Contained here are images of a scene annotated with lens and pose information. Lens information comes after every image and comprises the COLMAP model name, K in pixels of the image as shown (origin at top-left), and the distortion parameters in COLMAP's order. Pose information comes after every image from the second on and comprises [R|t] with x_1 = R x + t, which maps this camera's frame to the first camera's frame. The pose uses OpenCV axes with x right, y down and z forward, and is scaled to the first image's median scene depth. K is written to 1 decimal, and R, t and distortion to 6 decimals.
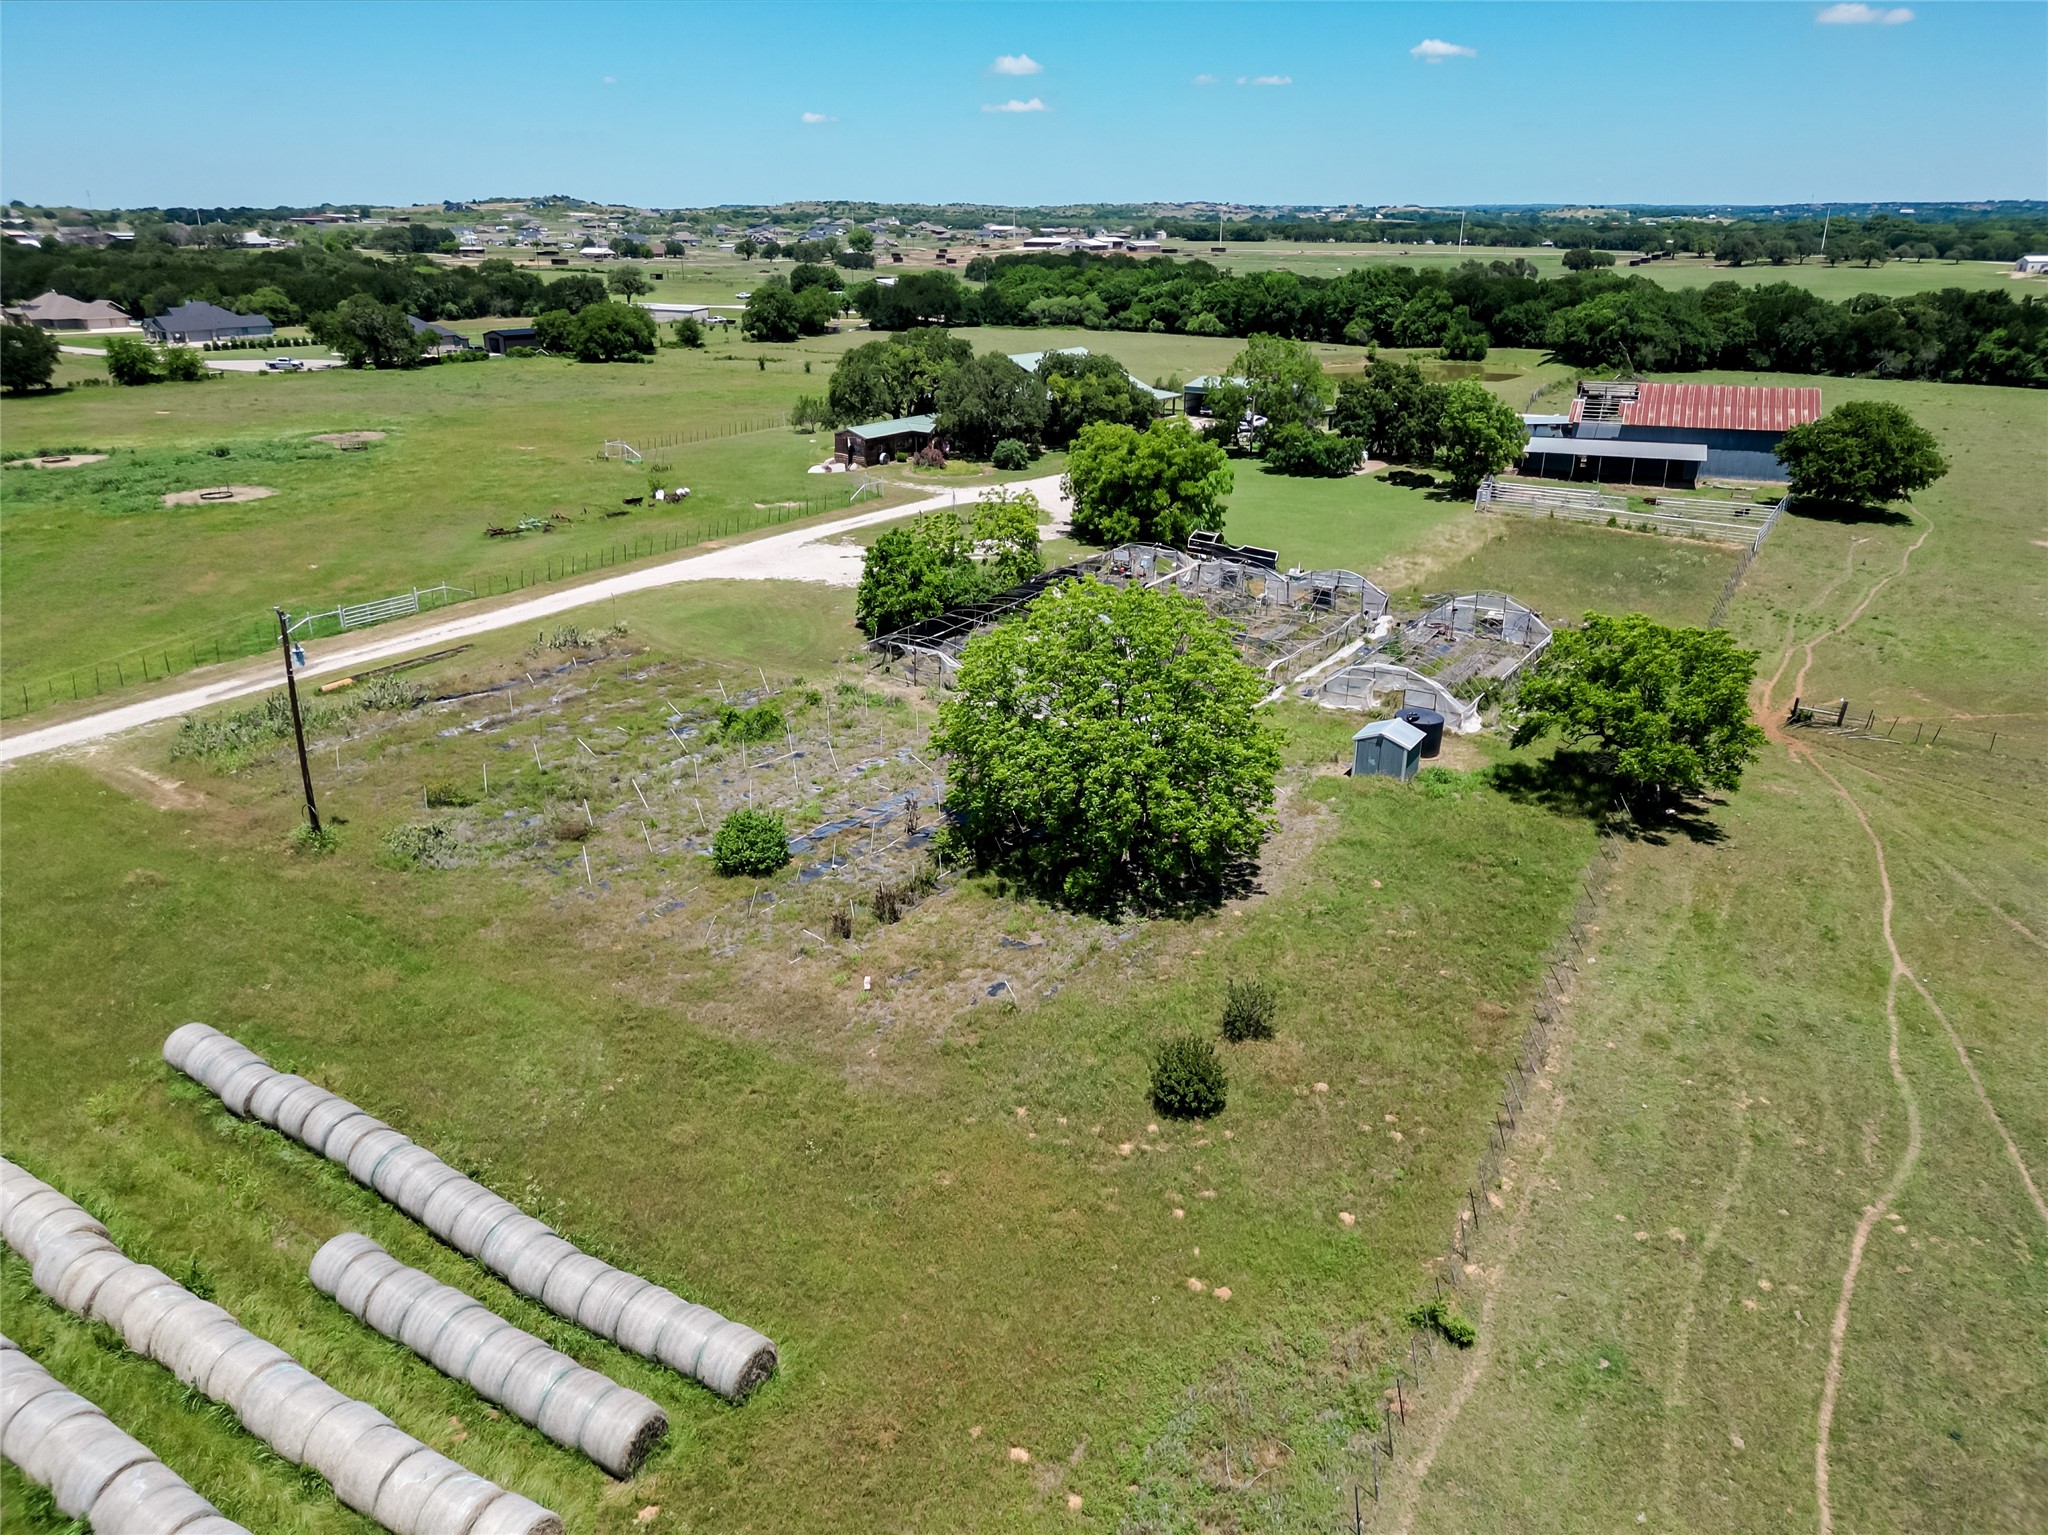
lens RADIAL K [[1434.7, 0, 1024.6], [0, 1434.7, 773.8], [0, 0, 1]] dist [0.070848, -0.070802]
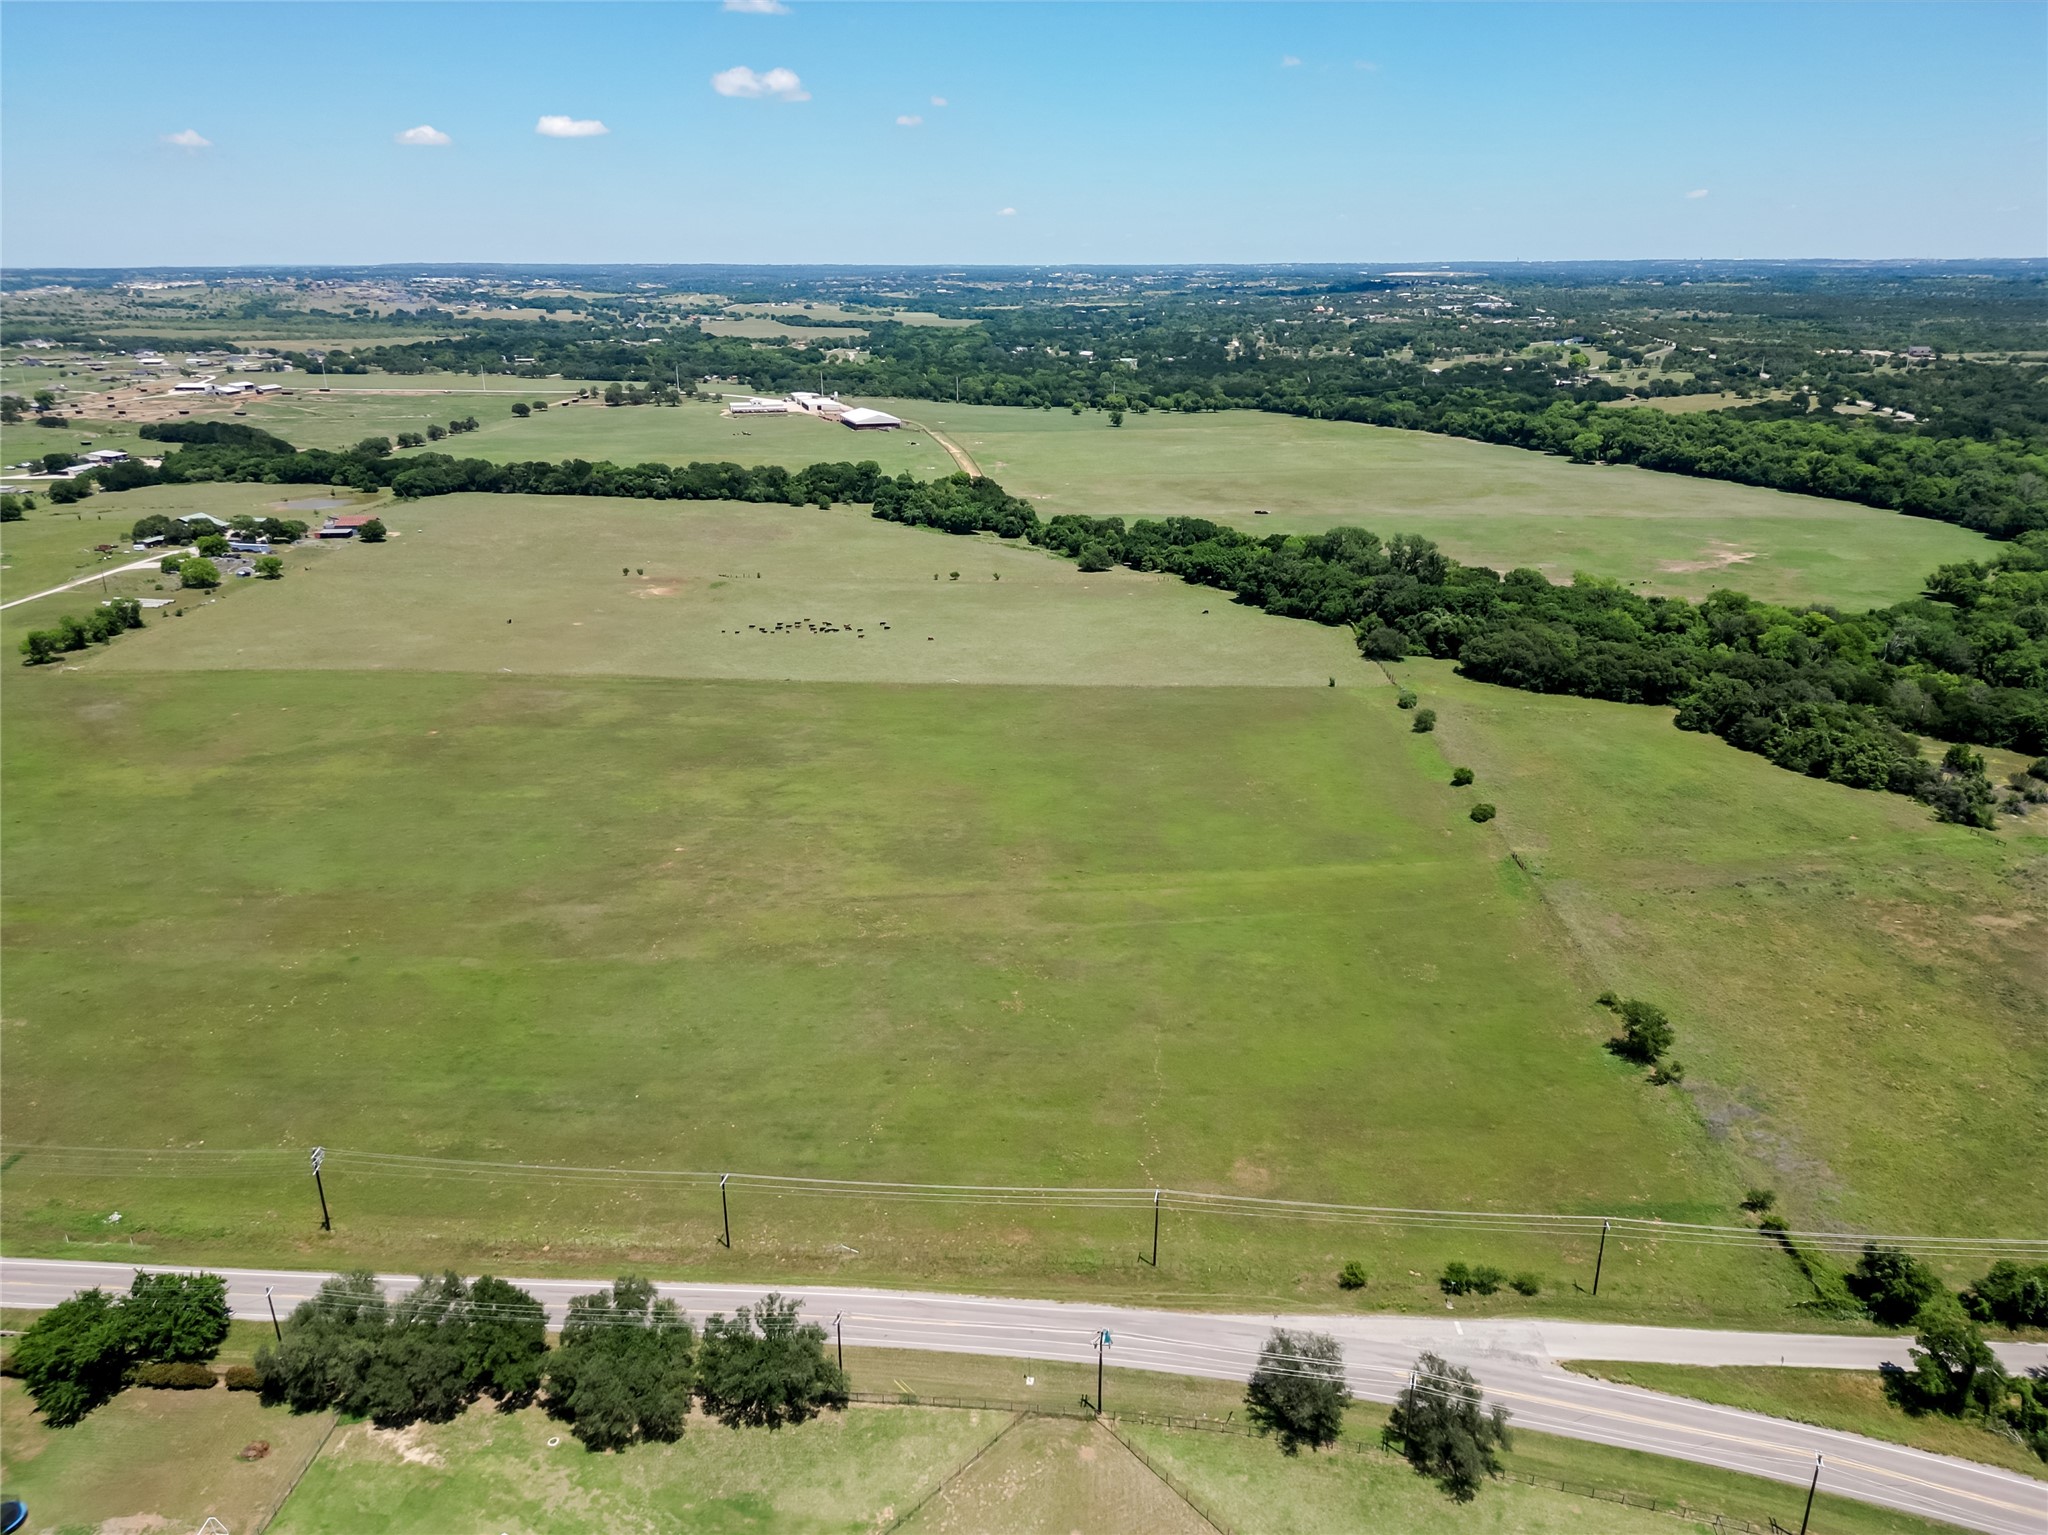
lens RADIAL K [[1434.7, 0, 1018.6], [0, 1434.7, 783.3], [0, 0, 1]] dist [0.070848, -0.070802]
pose [[0.876228, -0.167890, 0.451705, 0.041902], [0.177628, 0.983871, 0.021119, 0.412074], [-0.447966, 0.061730, 0.891917, -1.950882]]
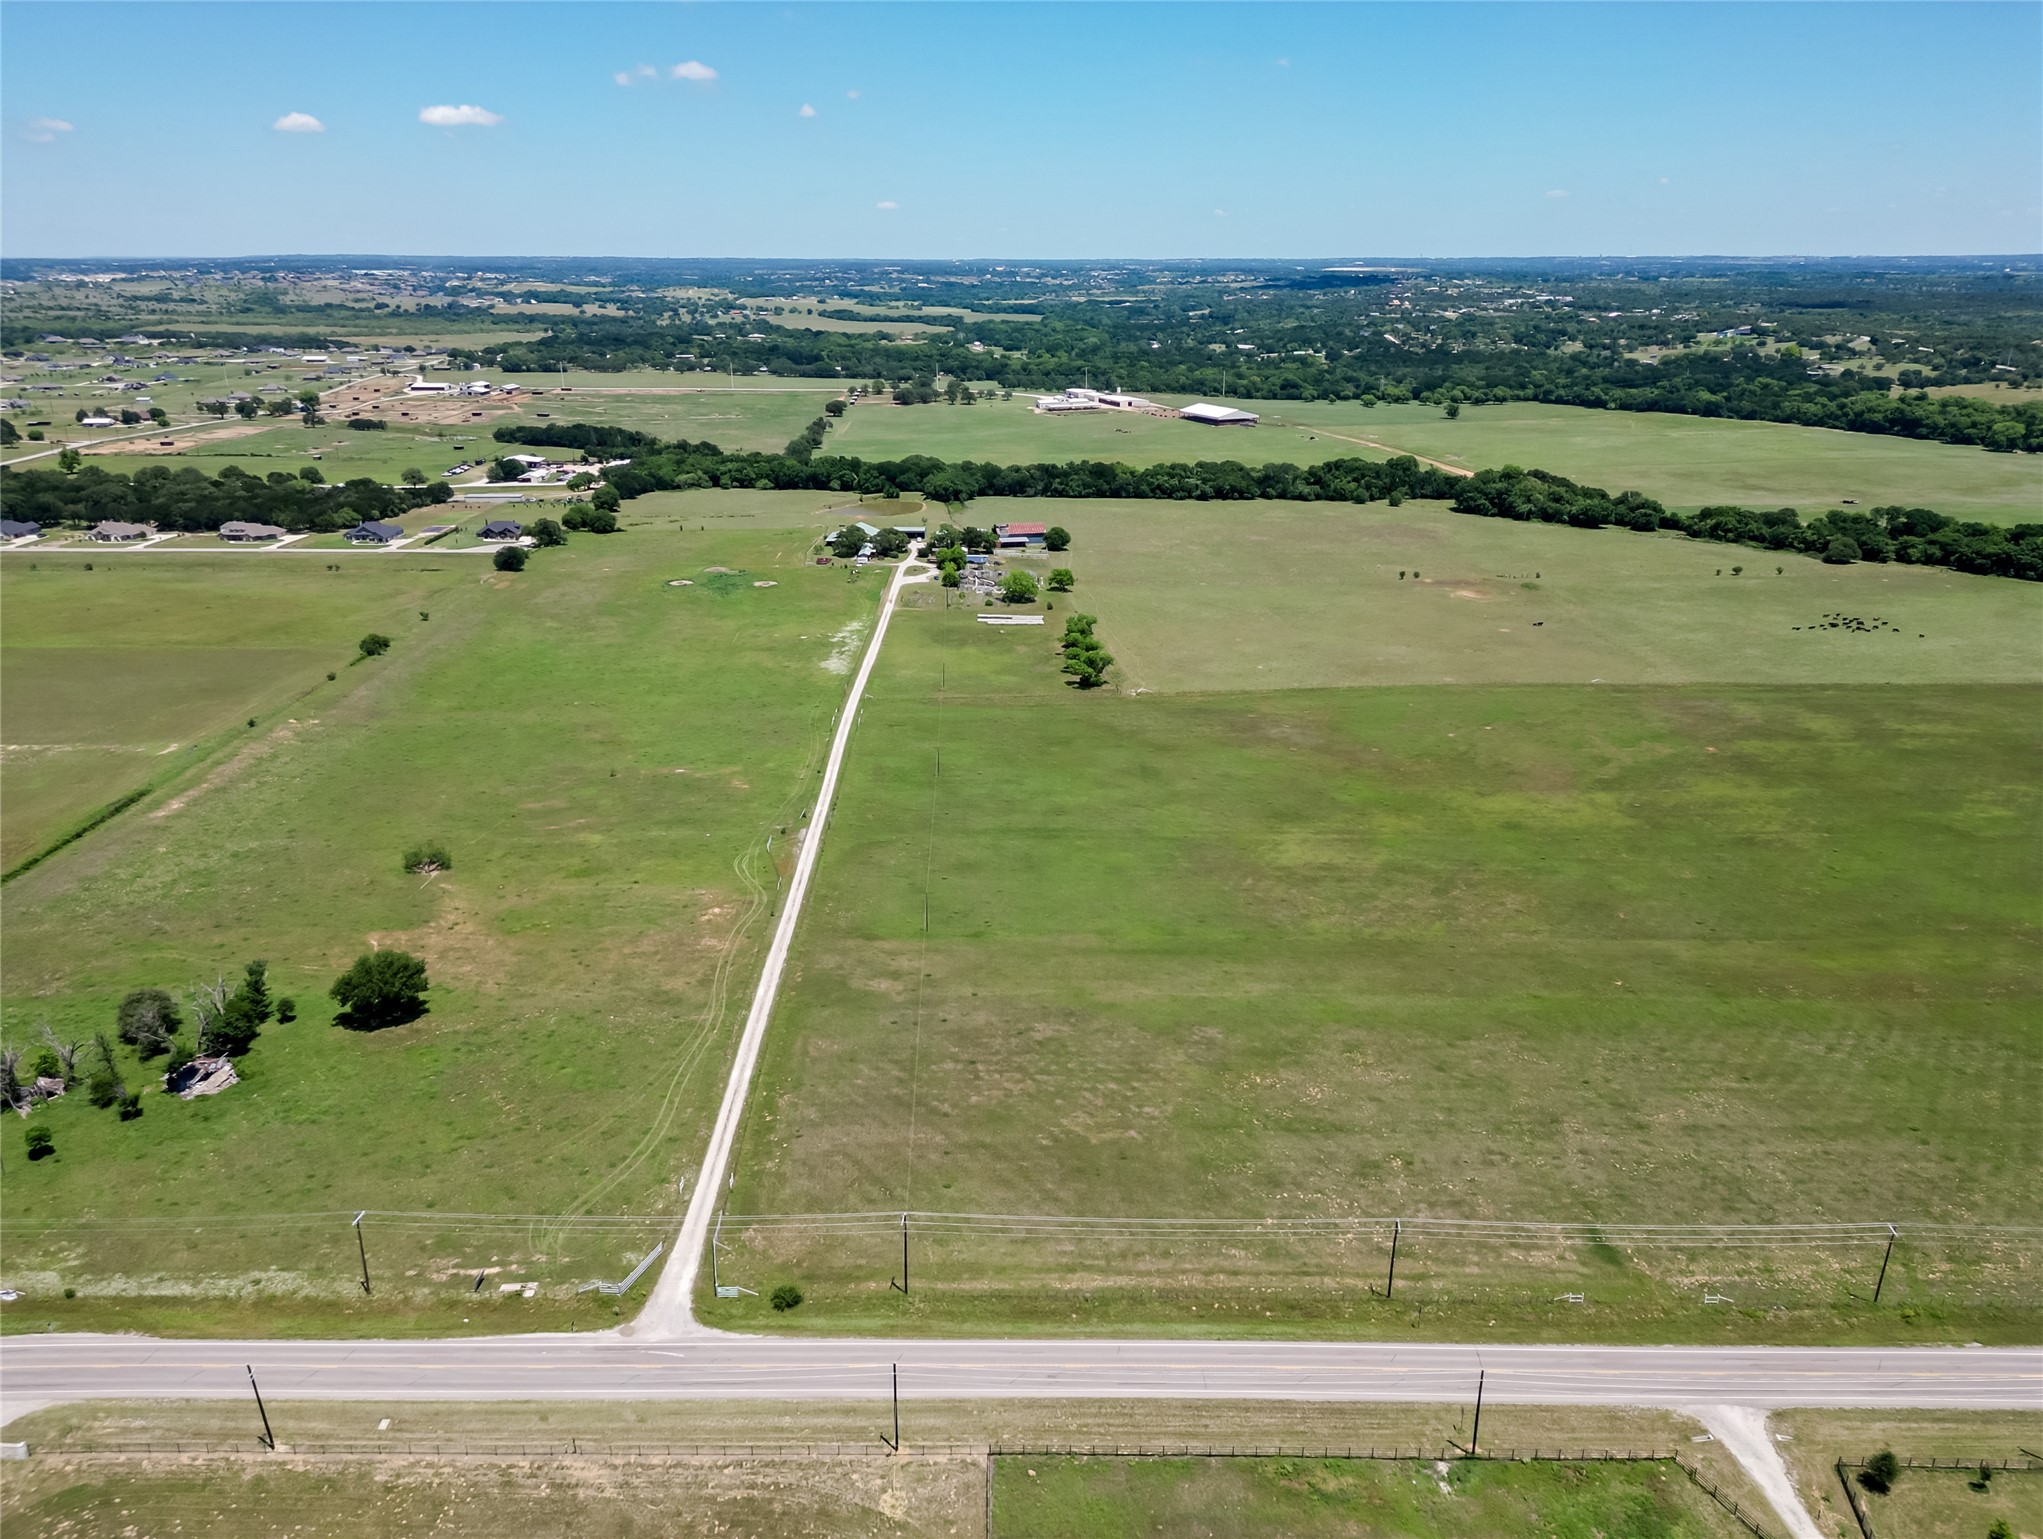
lens RADIAL K [[1434.3, 0, 1019.7], [0, 1434.3, 780.7], [0, 0, 1]] dist [0.068498, -0.065744]
pose [[0.829693, -0.192213, 0.524084, -0.961414], [0.202075, 0.978593, 0.038998, 0.160147], [-0.520361, 0.073547, 0.850773, -1.291712]]
